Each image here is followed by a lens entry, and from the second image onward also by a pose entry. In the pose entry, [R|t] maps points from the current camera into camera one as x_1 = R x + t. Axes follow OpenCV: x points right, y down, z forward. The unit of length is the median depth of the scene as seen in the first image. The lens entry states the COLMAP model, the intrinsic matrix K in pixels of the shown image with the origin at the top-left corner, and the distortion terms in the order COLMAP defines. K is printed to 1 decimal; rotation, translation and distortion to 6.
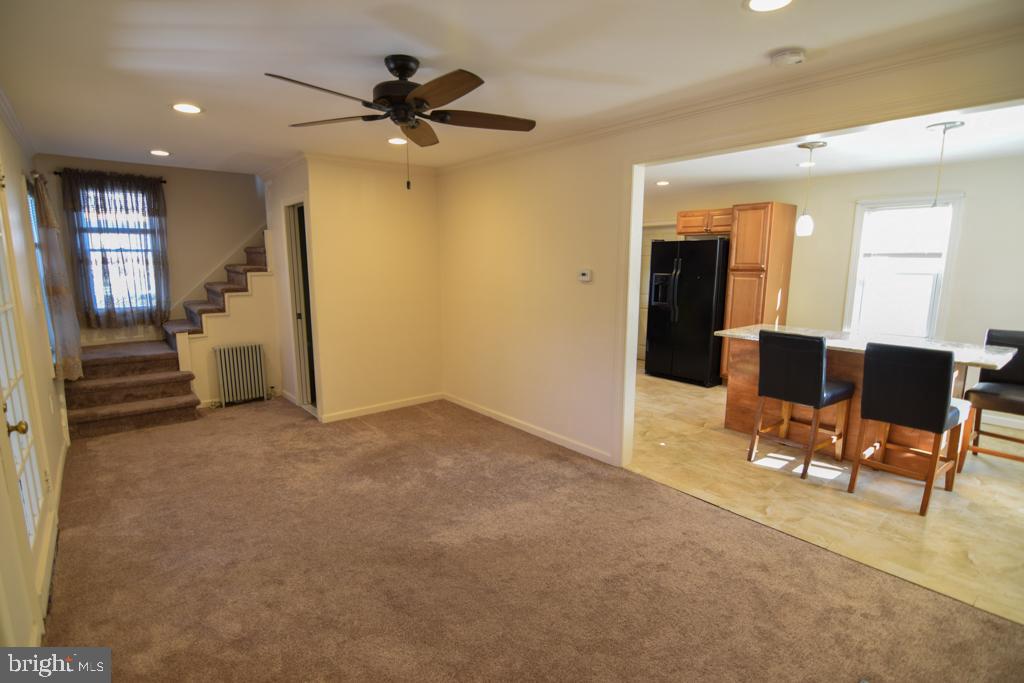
lens RADIAL K [[504.9, 0, 508.9], [0, 504.9, 347.3], [0, 0, 1]] dist [-0.016093, -0.001207]
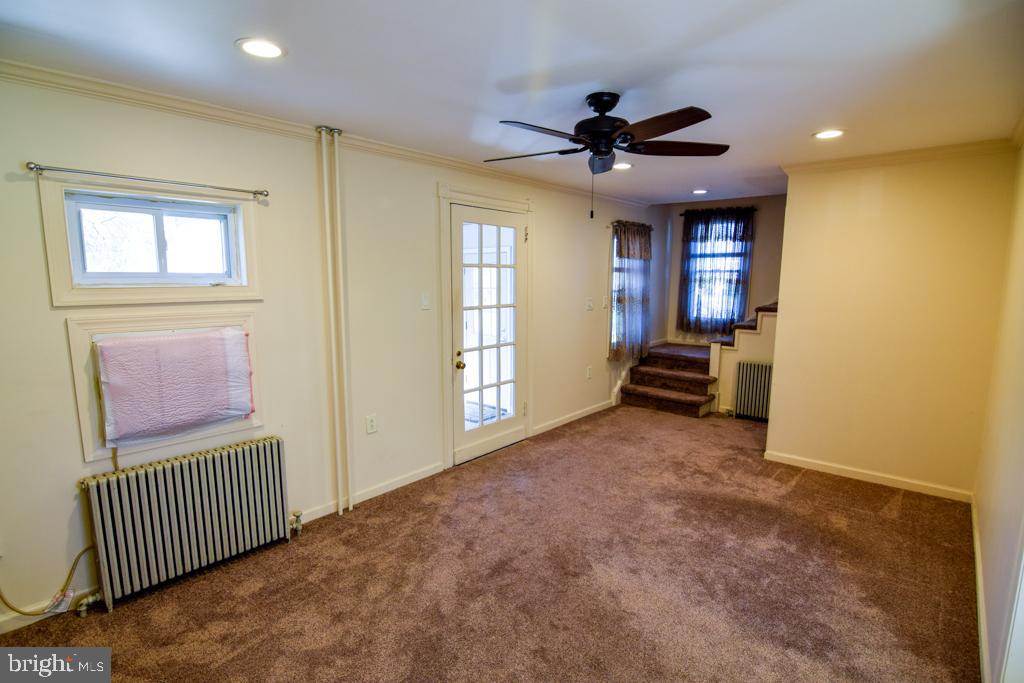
lens RADIAL K [[500.9, 0, 492.6], [0, 500.9, 349.2], [0, 0, 1]] dist [-0.017614, -0.000489]
pose [[0.143948, 0.143516, -0.979123, 0.404795], [-0.169143, 0.978436, 0.118549, -0.066079], [0.975023, 0.148547, 0.165119, 0.324506]]
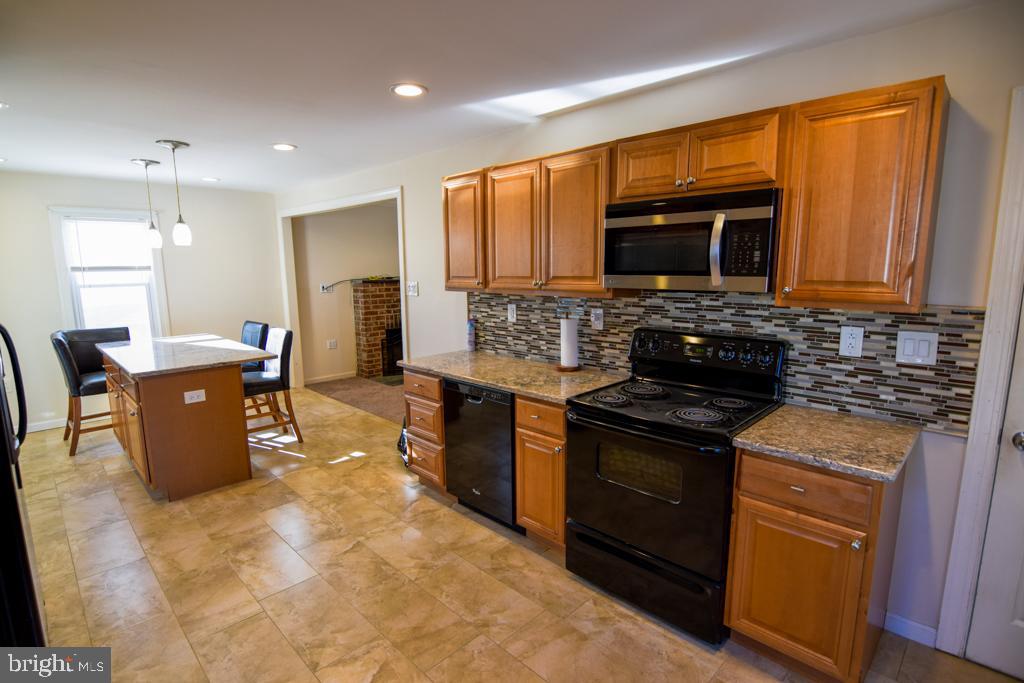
lens RADIAL K [[504.9, 0, 508.9], [0, 504.9, 347.3], [0, 0, 1]] dist [-0.016093, -0.001207]
pose [[-0.995054, 0.024914, -0.096157, 0.083063], [-0.007790, 0.945481, 0.325583, -0.289608], [0.099026, 0.324722, -0.940611, 1.634896]]
